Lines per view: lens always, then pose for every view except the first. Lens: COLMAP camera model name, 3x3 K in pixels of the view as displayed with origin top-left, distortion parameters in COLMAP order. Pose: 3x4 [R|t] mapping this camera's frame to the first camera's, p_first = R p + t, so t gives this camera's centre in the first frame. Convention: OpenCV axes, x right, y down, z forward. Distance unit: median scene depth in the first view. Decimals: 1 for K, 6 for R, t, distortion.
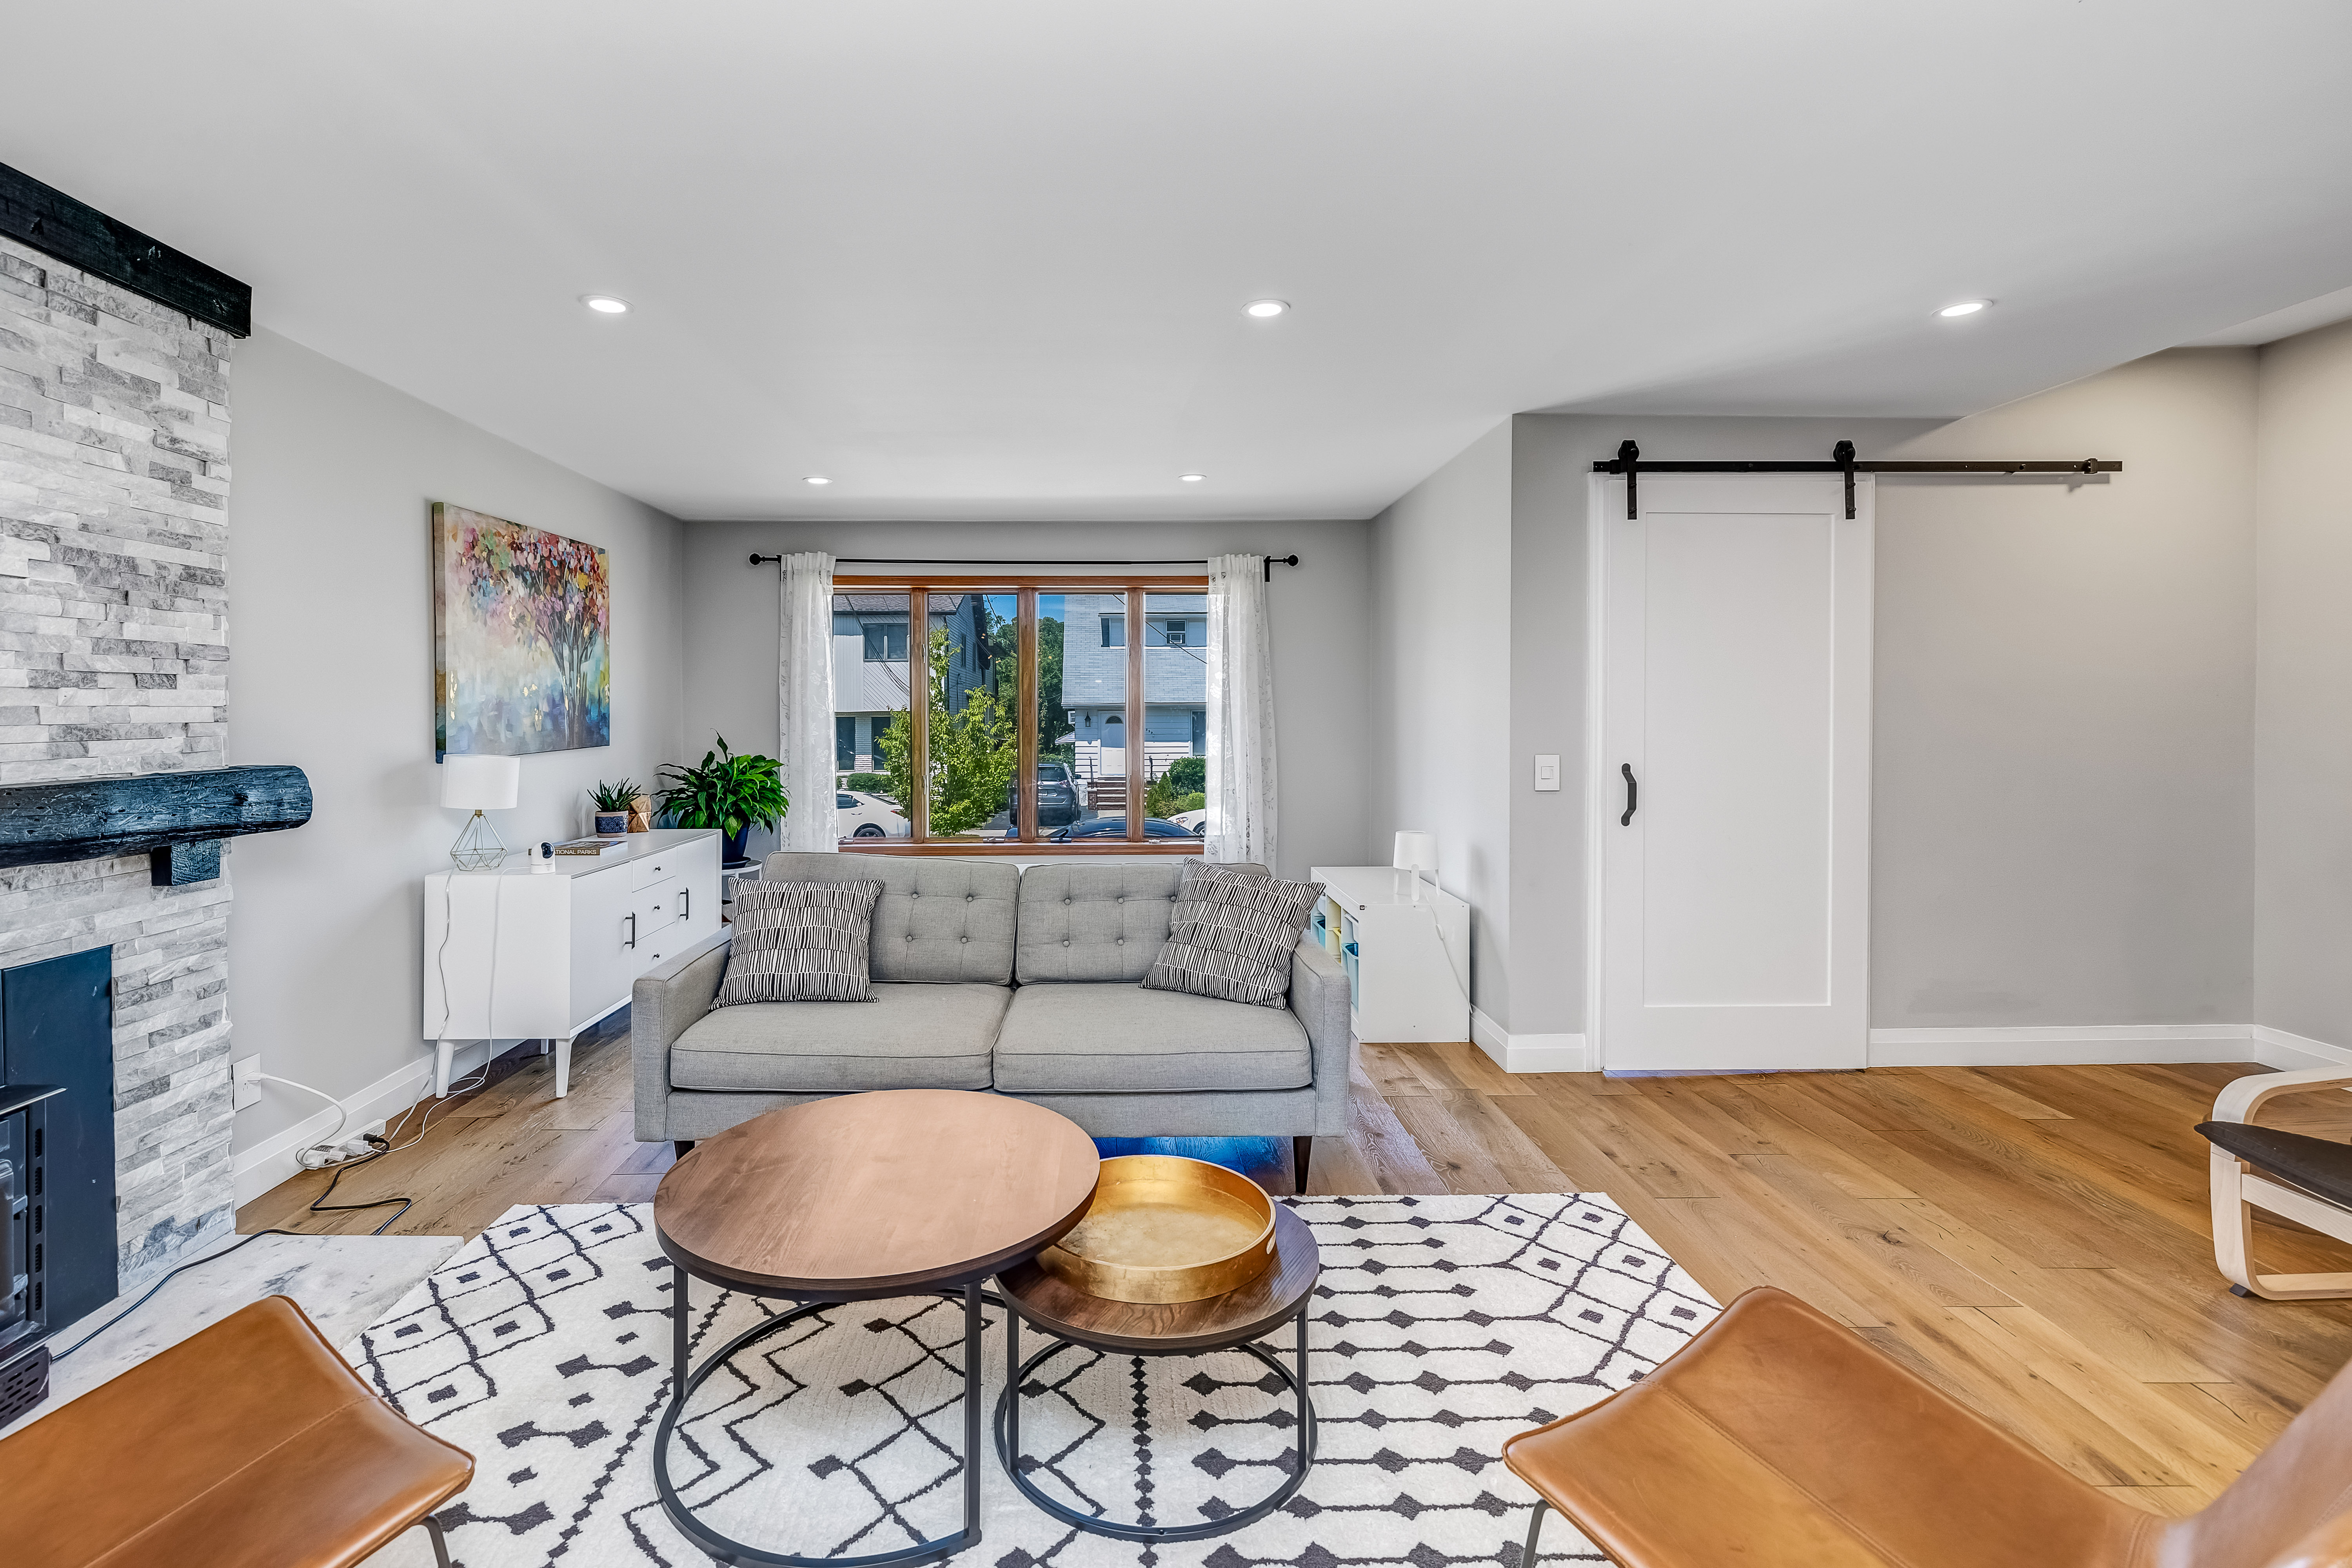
lens RADIAL K [[1075.4, 0, 1184.6], [0, 1075.4, 733.8], [0, 0, 1]] dist [0.016021, -0.000181]
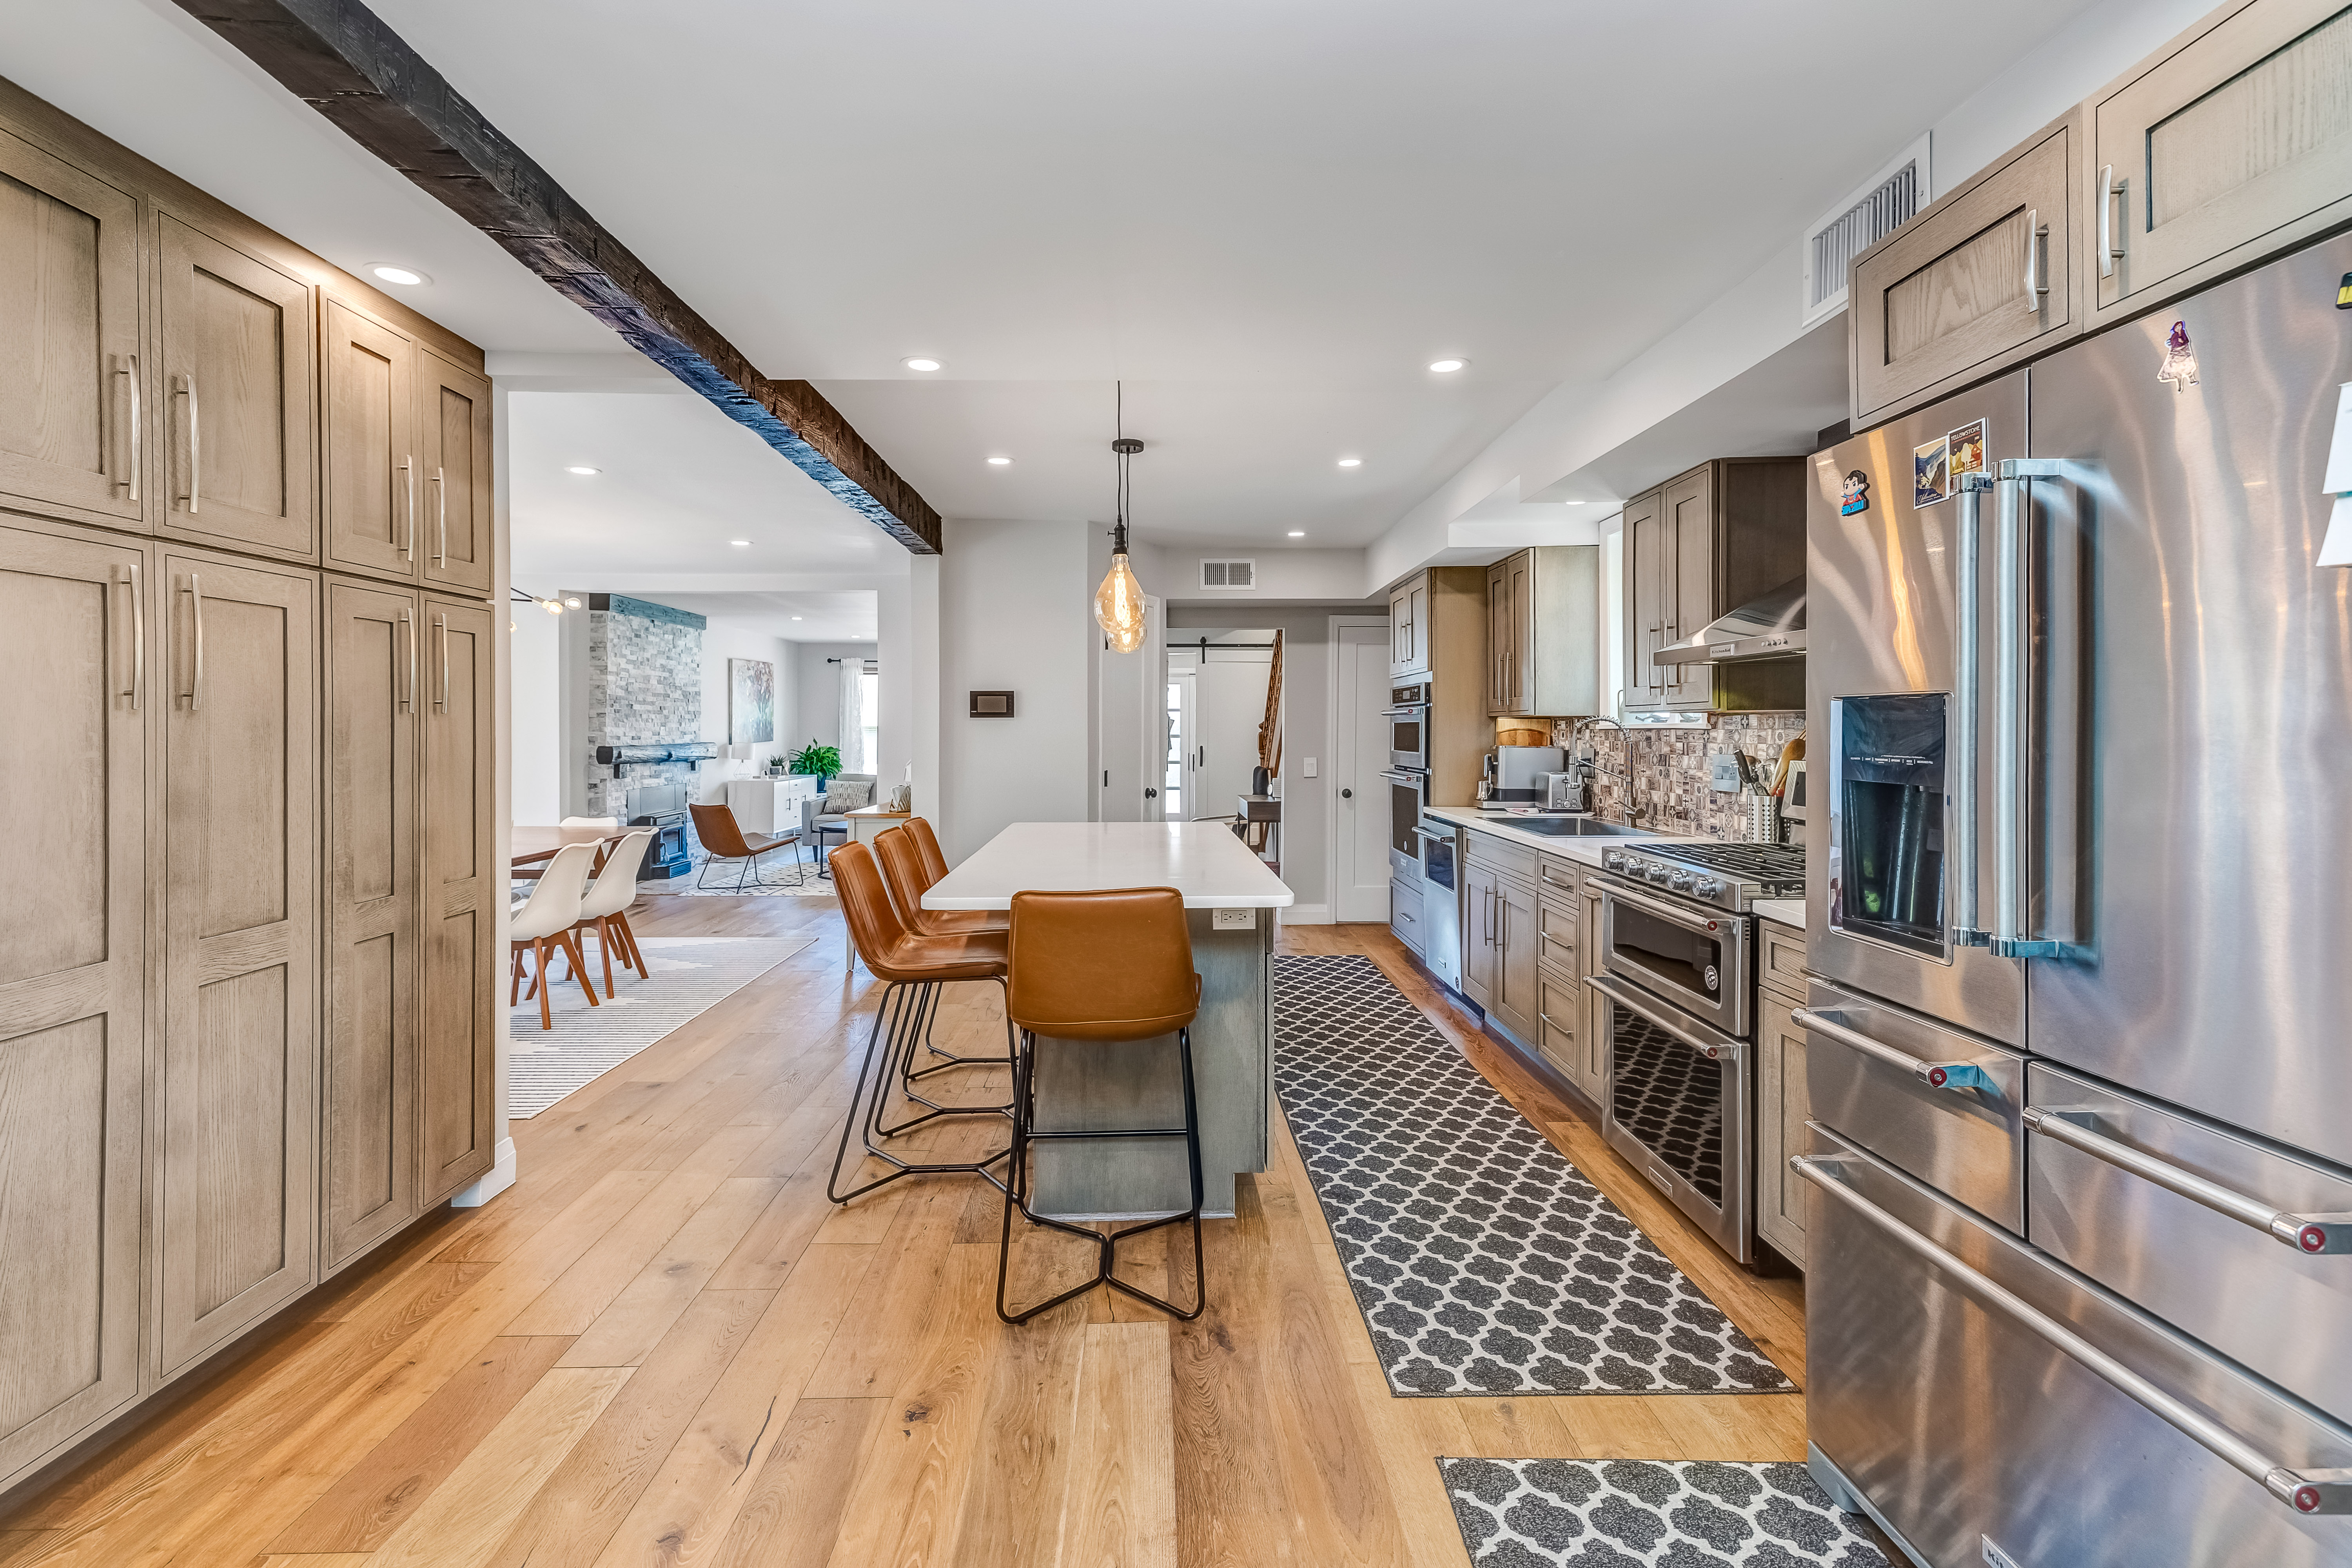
lens RADIAL K [[1075.5, 0, 1184.6], [0, 1075.5, 733.8], [0, 0, 1]] dist [0.016021, -0.000181]
pose [[0.999000, 0.004970, -0.044425, 1.065930], [-0.005713, 0.999846, -0.016623, 0.058731], [0.044335, 0.016860, 0.998874, -2.909902]]
